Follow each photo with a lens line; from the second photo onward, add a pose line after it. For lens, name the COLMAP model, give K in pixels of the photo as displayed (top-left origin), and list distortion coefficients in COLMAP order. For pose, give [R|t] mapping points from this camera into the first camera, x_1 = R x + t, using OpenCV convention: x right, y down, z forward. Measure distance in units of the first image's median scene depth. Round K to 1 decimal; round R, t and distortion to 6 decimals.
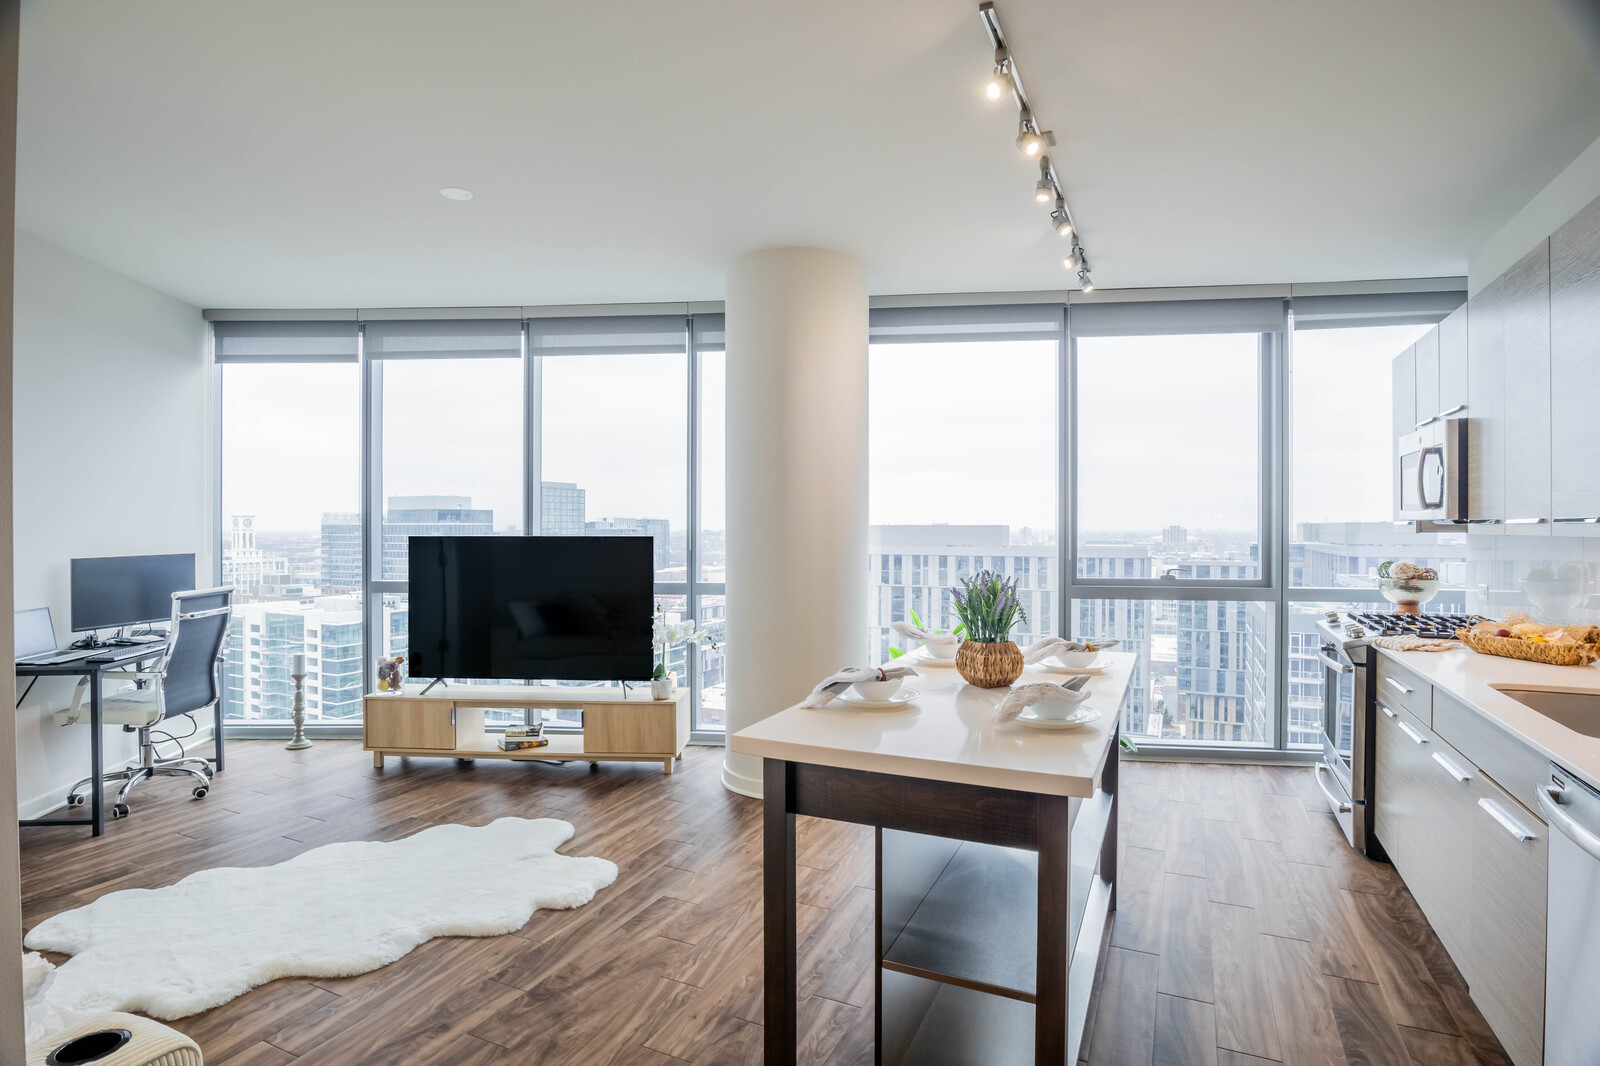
lens RADIAL K [[819.8, 0, 800.5], [0, 819.8, 527.4], [0, 0, 1]] dist [-0.034048, 0.000256]
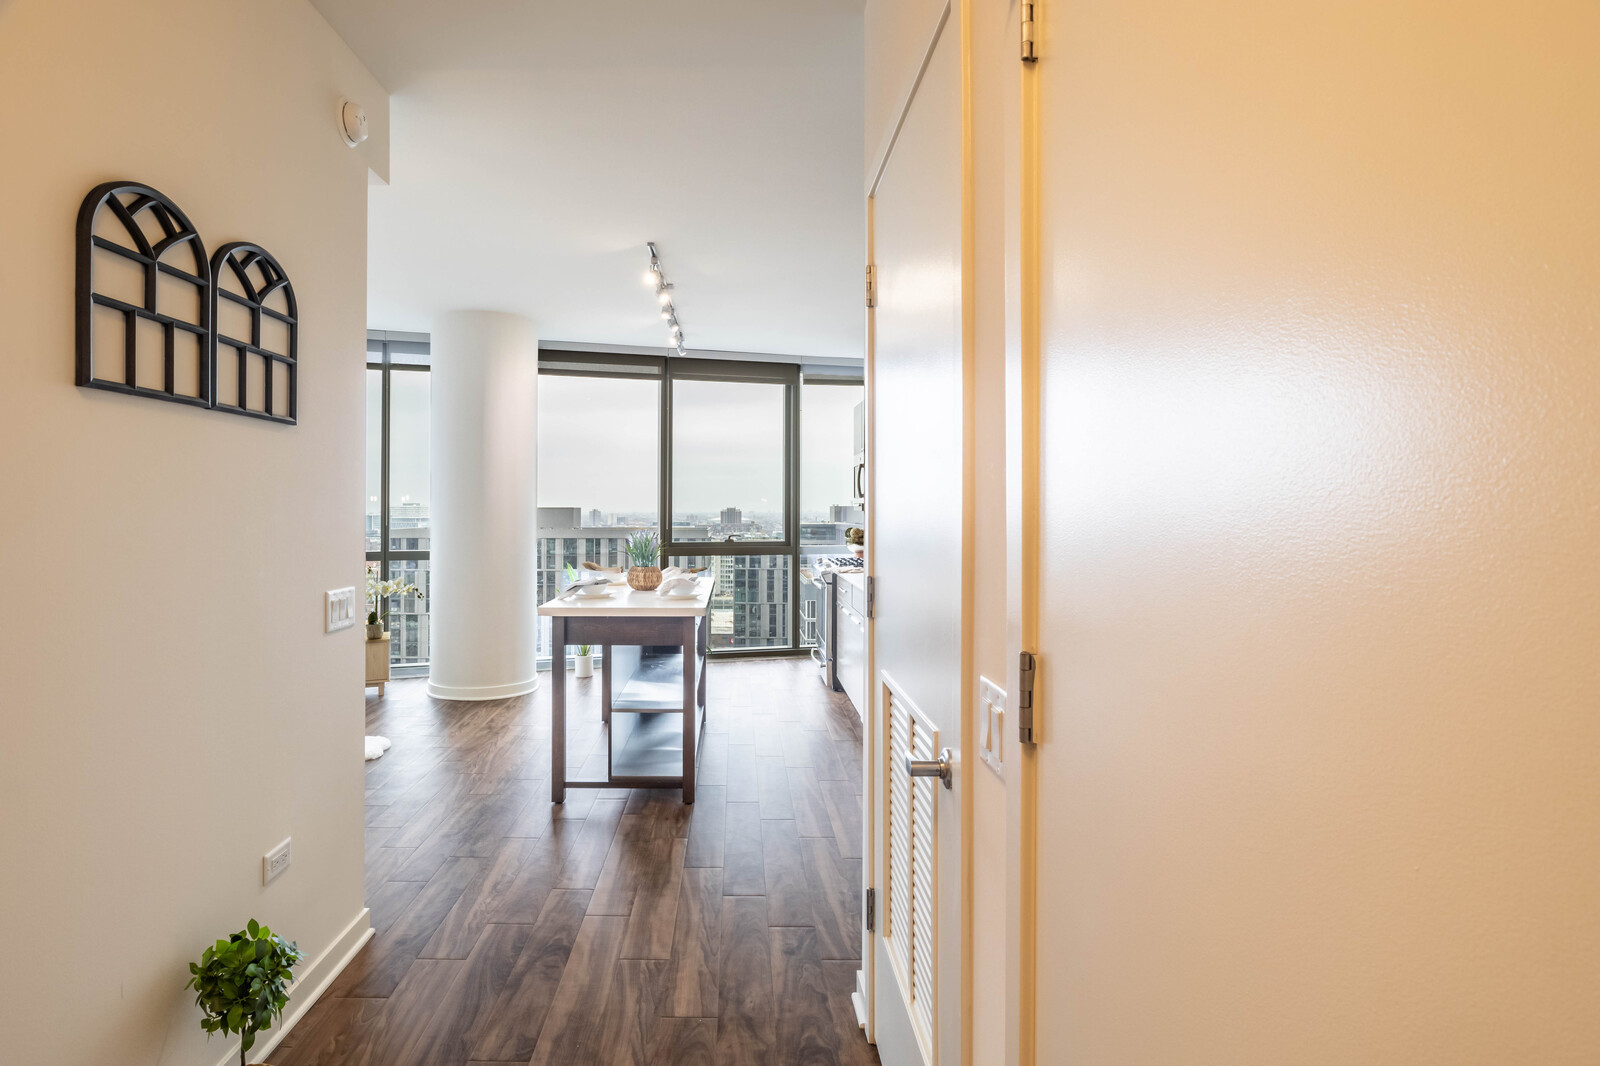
lens RADIAL K [[825.0, 0, 798.4], [0, 825.0, 519.6], [0, 0, 1]] dist [-0.030331, 0.020031]
pose [[0.871632, -0.004625, 0.490138, -0.225959], [-0.001271, 0.999931, 0.011696, 0.004323], [-0.490159, -0.010818, 0.871566, -0.479365]]
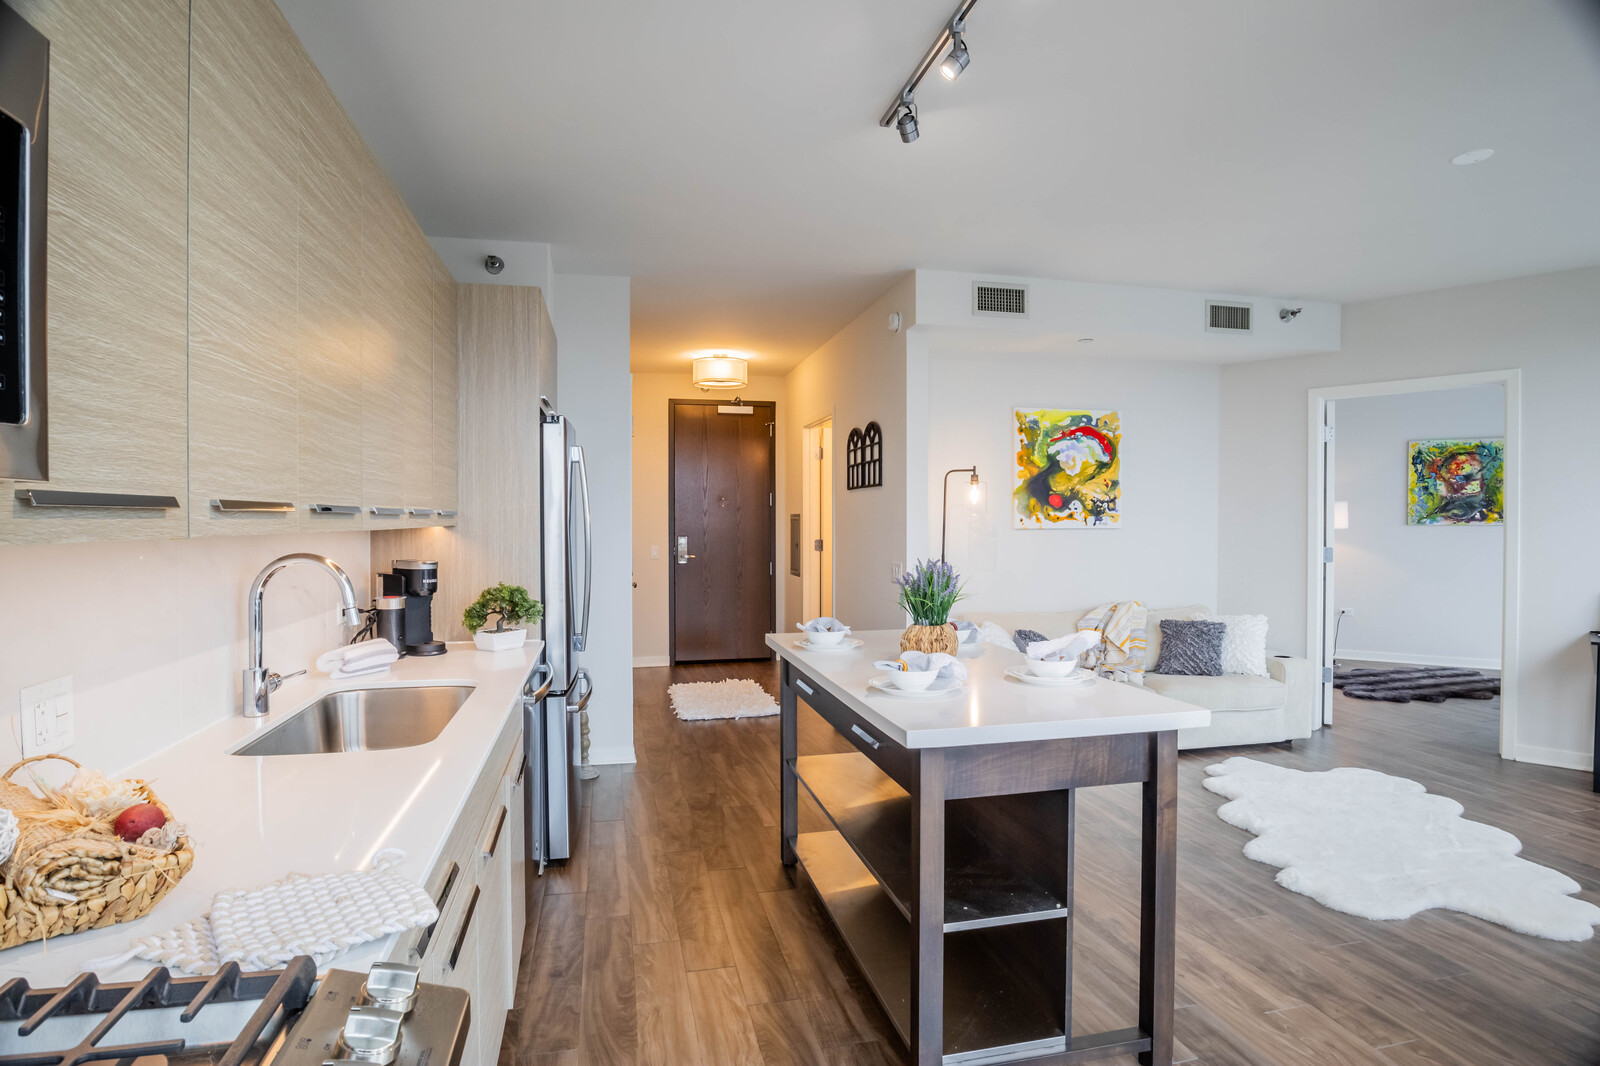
lens RADIAL K [[825.0, 0, 798.4], [0, 825.0, 519.6], [0, 0, 1]] dist [-0.030331, 0.020031]
pose [[-0.783658, 0.002036, -0.621189, 0.624098], [0.001197, 0.999998, 0.001767, -0.001882], [0.621191, 0.000641, -0.783659, 1.045824]]
